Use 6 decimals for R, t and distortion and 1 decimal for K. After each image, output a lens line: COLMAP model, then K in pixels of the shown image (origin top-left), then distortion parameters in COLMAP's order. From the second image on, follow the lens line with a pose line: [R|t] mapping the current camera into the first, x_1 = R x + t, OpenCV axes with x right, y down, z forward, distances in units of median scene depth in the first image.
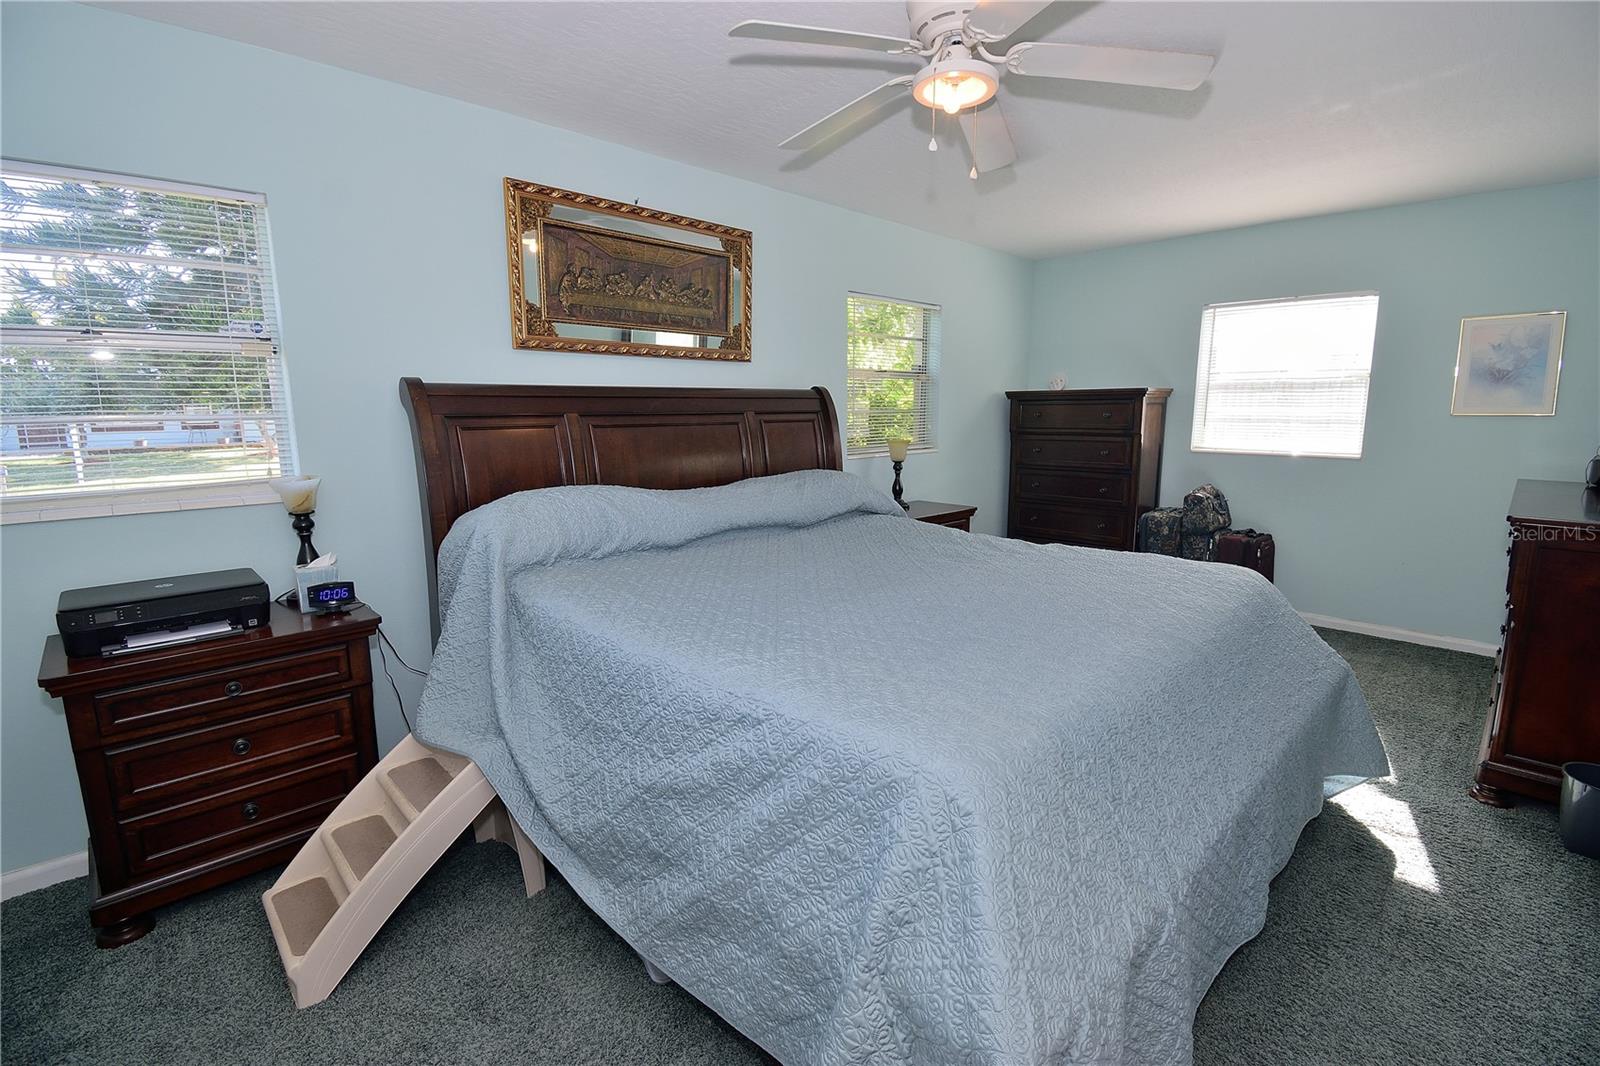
lens RADIAL K [[706.0, 0, 799.7], [0, 706.0, 528.5], [0, 0, 1]] dist [0.020892, -0.018093]
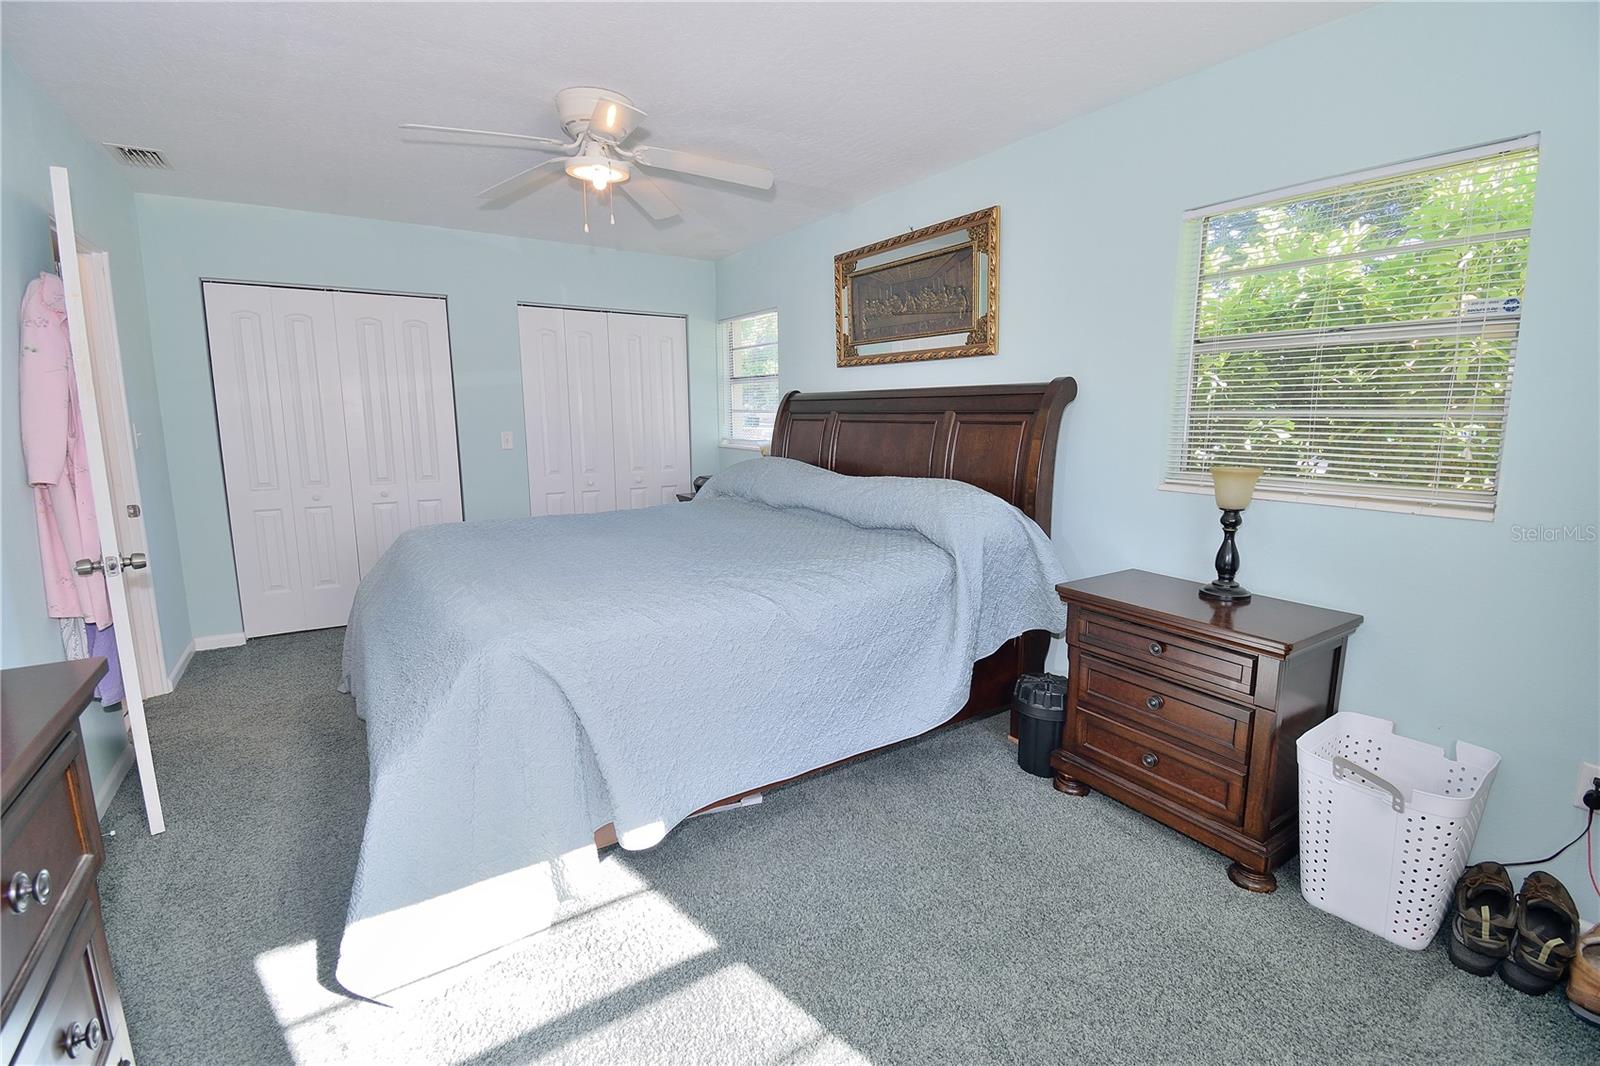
lens RADIAL K [[706.0, 0, 799.7], [0, 706.0, 528.5], [0, 0, 1]] dist [0.020892, -0.018093]
pose [[-0.186767, 0.158394, -0.969551, 0.908974], [-0.173958, 0.965989, 0.191322, -0.162007], [0.966880, 0.204394, -0.152861, 0.999317]]
